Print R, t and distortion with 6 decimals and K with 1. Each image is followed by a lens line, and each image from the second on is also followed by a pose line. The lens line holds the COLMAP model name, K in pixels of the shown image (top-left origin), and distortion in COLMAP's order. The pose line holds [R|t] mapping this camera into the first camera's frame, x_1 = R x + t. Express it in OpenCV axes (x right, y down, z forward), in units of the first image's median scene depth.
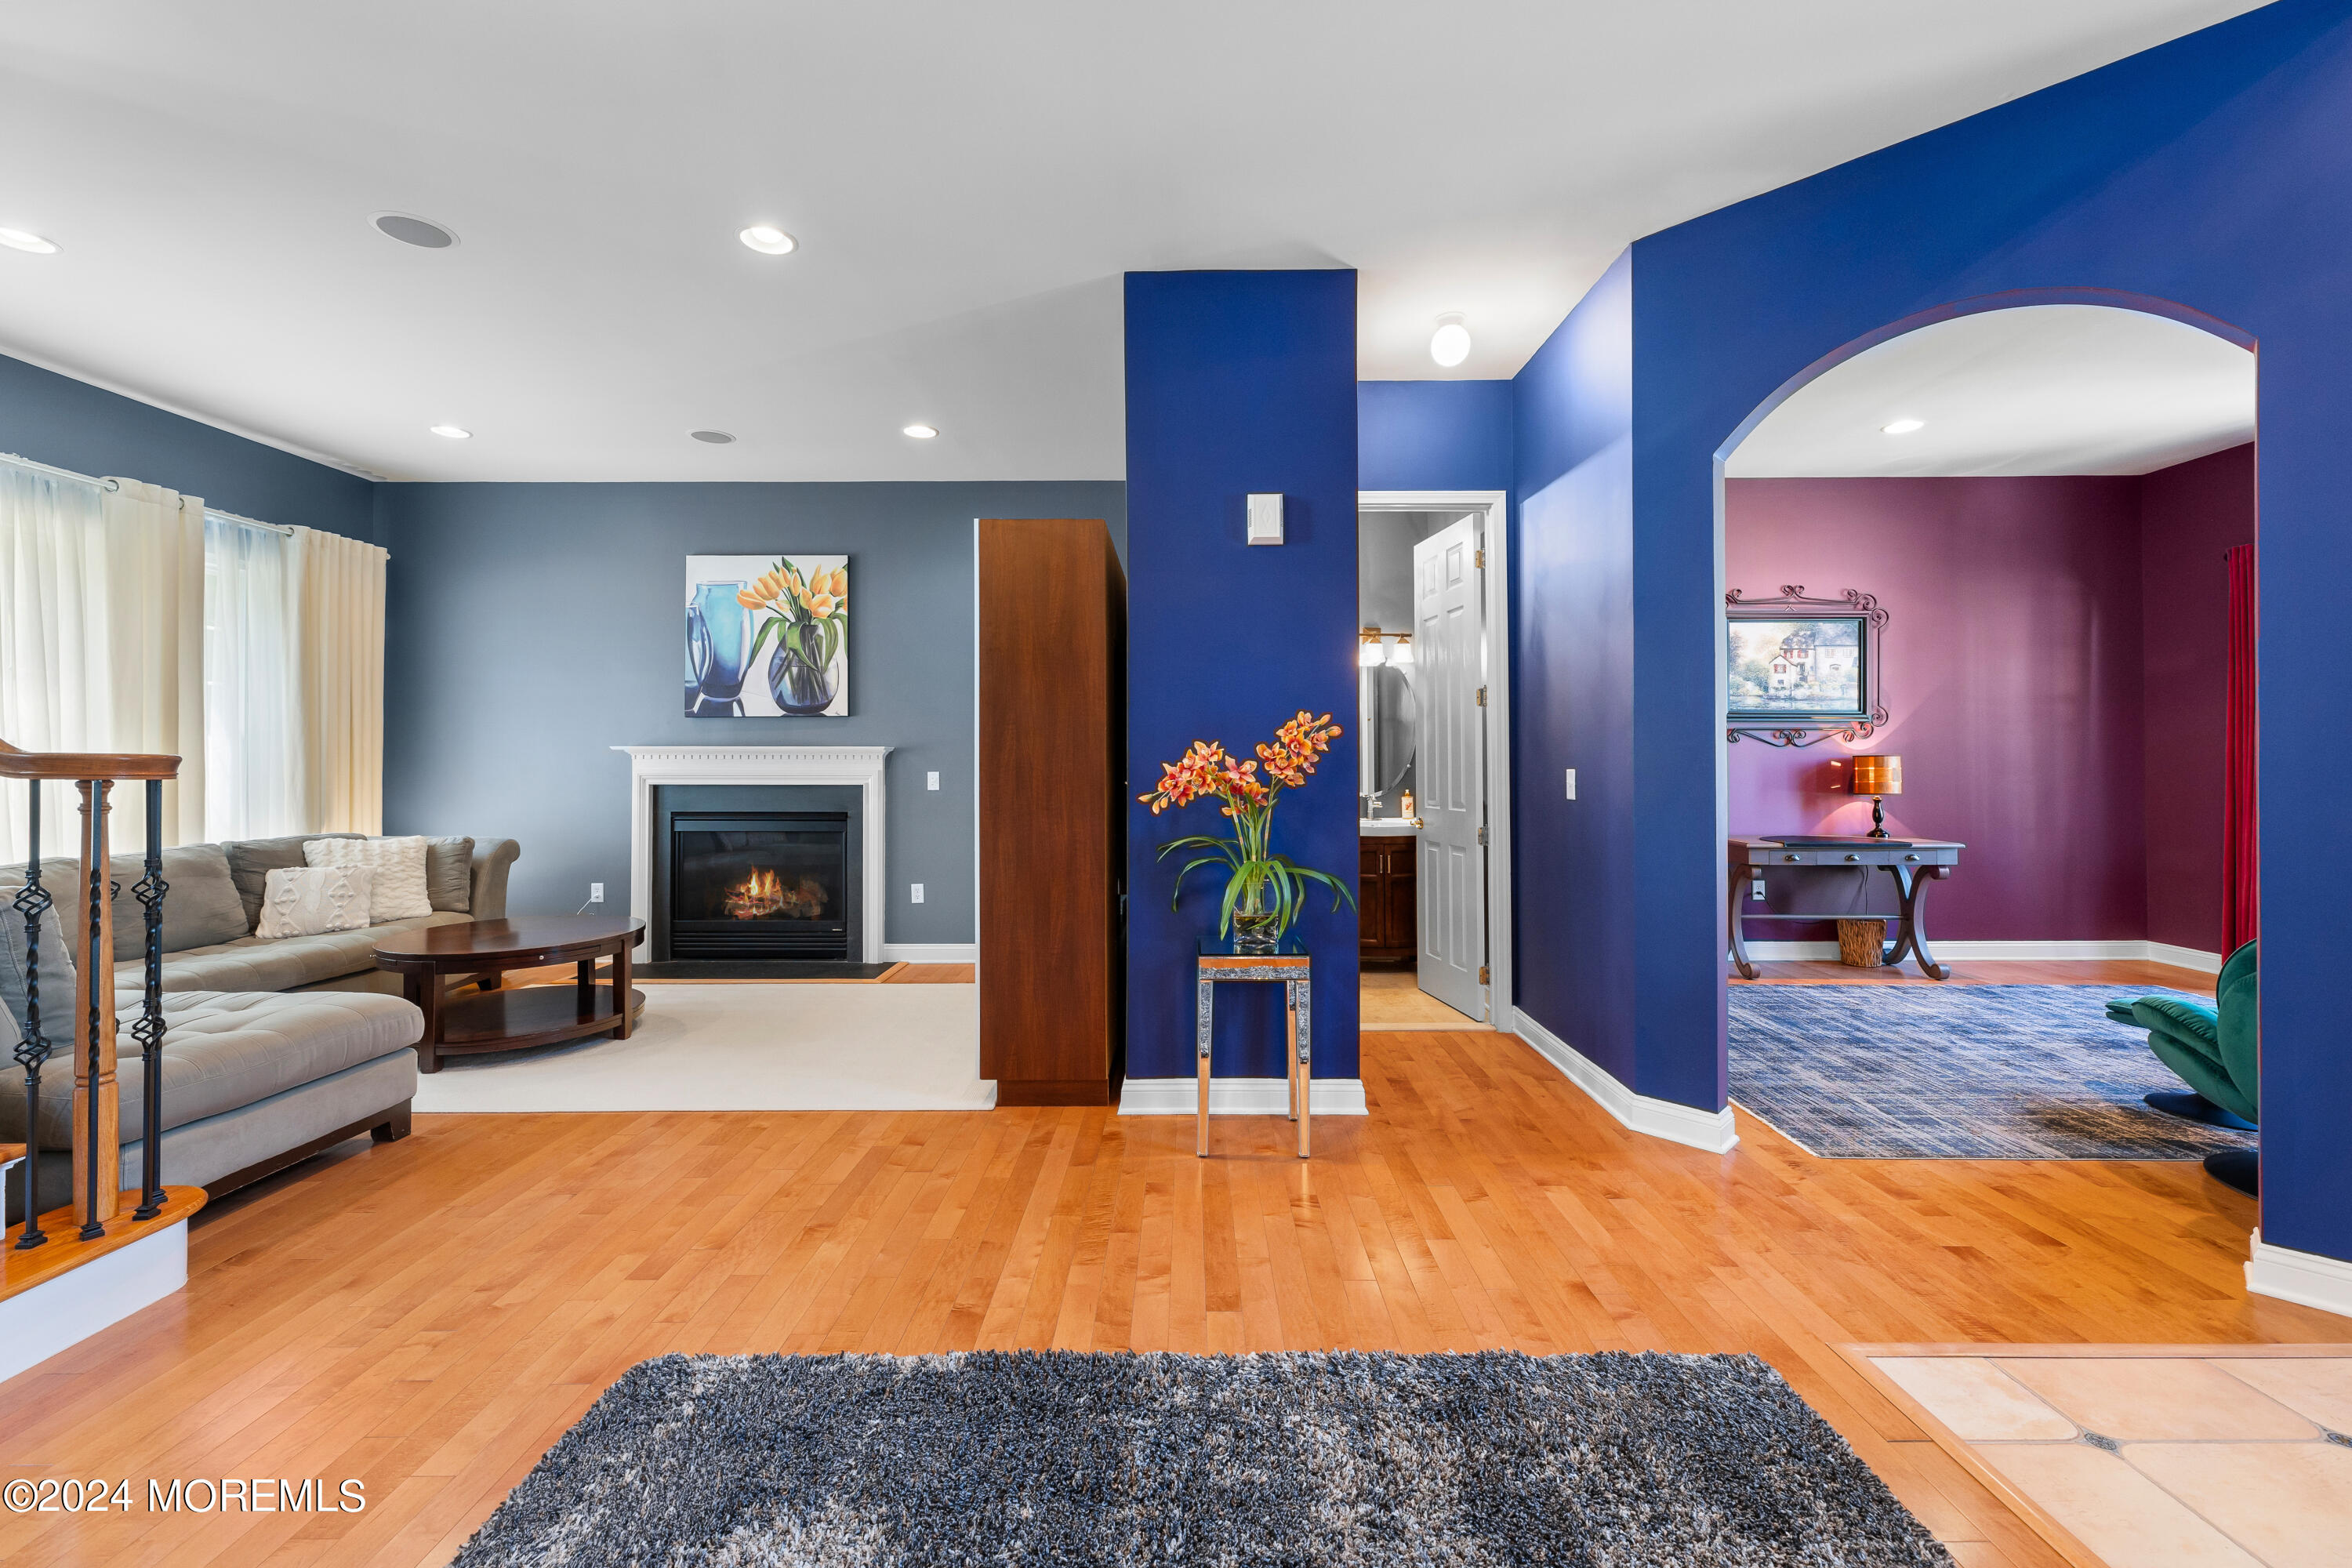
lens RADIAL K [[953.1, 0, 1181.5], [0, 953.1, 757.1], [0, 0, 1]] dist [-0.000356, -0.000046]
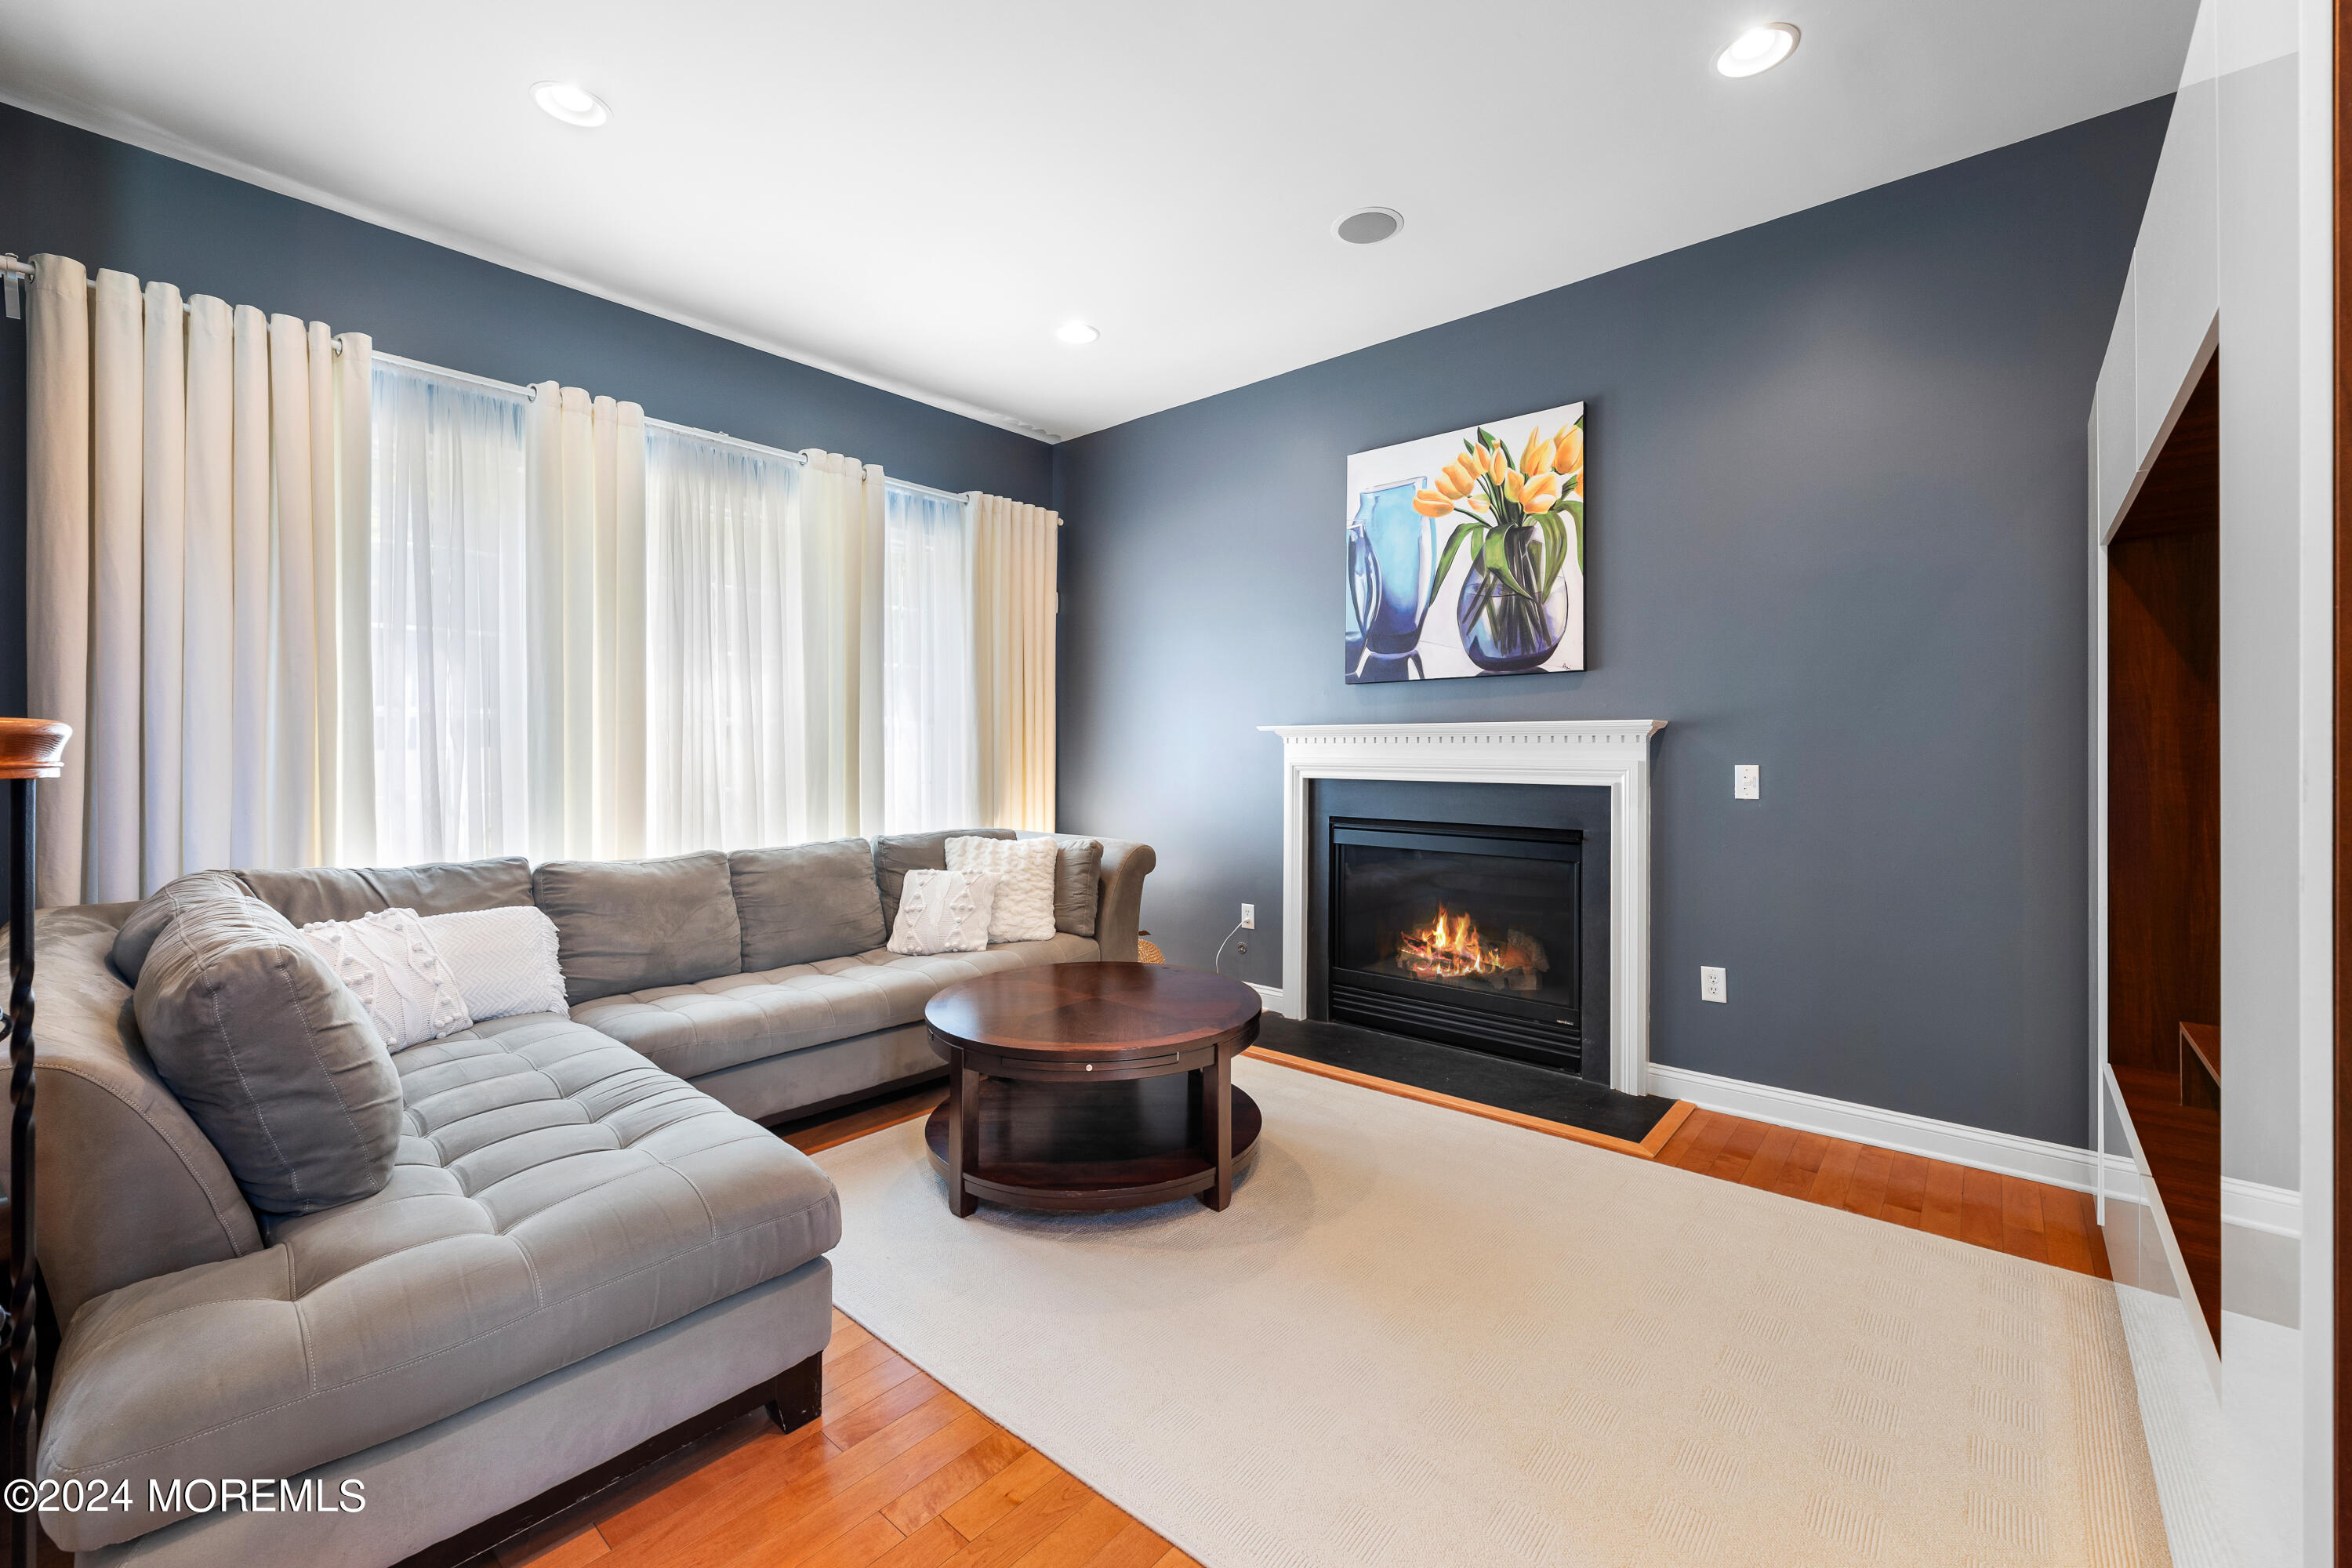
lens RADIAL K [[953.1, 0, 1181.5], [0, 953.1, 757.1], [0, 0, 1]] dist [-0.000356, -0.000046]
pose [[0.763412, 0.005144, -0.645892, -0.187731], [0.002878, 0.999931, 0.011365, 0.005033], [0.645906, -0.010535, 0.763344, 0.456655]]
